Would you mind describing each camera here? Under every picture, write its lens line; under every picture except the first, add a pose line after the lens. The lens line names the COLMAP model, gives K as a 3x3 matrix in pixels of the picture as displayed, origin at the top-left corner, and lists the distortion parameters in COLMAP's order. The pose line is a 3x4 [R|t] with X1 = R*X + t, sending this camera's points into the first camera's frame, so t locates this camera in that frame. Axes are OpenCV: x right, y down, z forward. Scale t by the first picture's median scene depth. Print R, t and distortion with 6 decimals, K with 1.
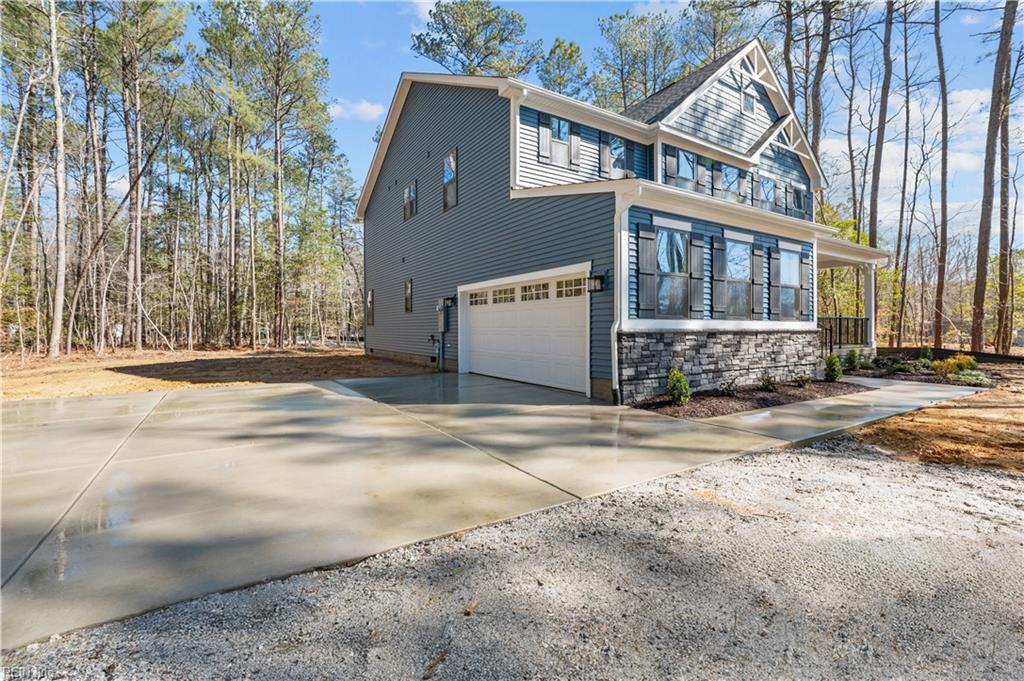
lens RADIAL K [[445.2, 0, 511.5], [0, 445.2, 338.4], [0, 0, 1]] dist [-0.001137, 0.000628]
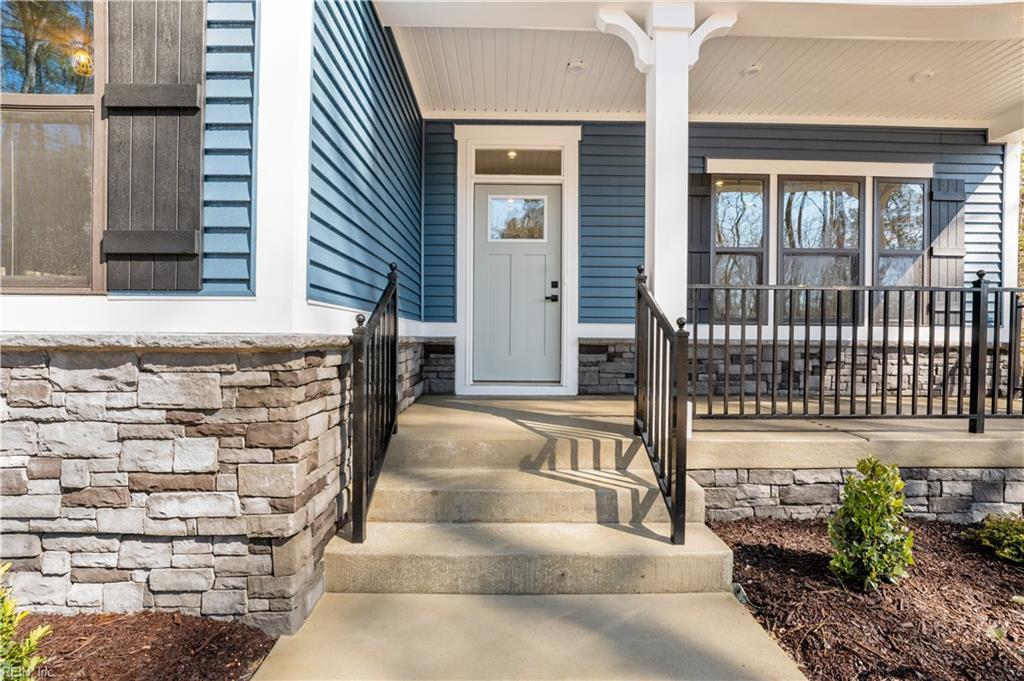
lens RADIAL K [[445.2, 0, 511.5], [0, 445.2, 338.4], [0, 0, 1]] dist [-0.001137, 0.000628]
pose [[0.854947, 0.012265, -0.518570, 1.011614], [-0.018507, 0.999805, -0.006864, -0.024779], [0.518384, 0.015465, 0.855008, 1.071580]]
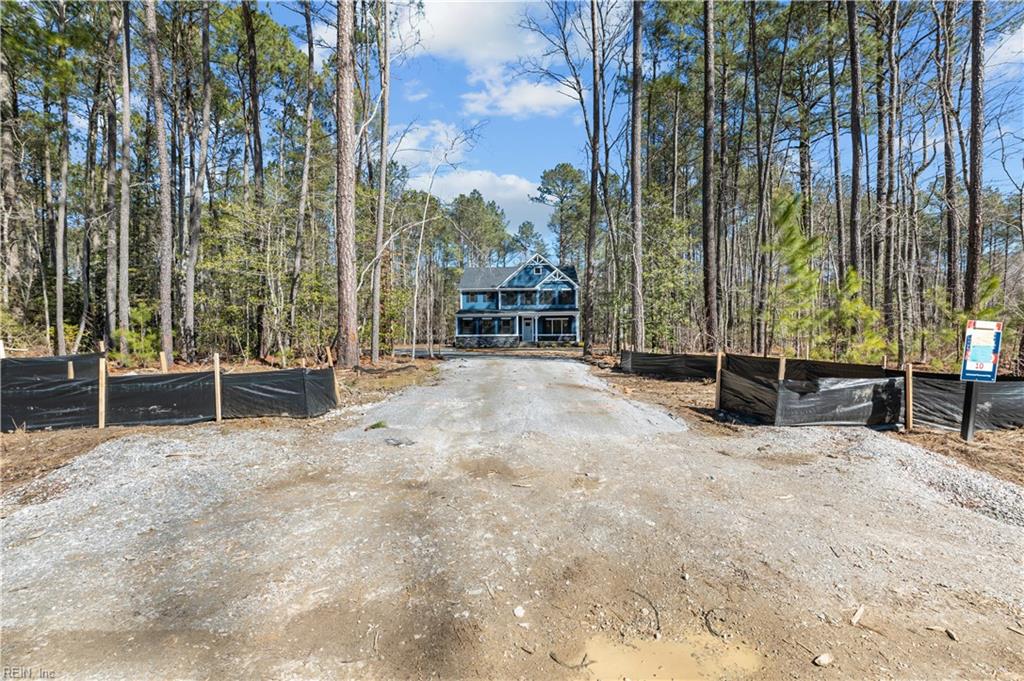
lens RADIAL K [[445.2, 0, 511.5], [0, 445.2, 338.4], [0, 0, 1]] dist [-0.001137, 0.000628]
pose [[0.814658, -0.004005, -0.579928, 3.779343], [-0.006505, 0.999850, -0.016042, 0.092669], [0.579905, 0.016841, 0.814510, -3.093960]]
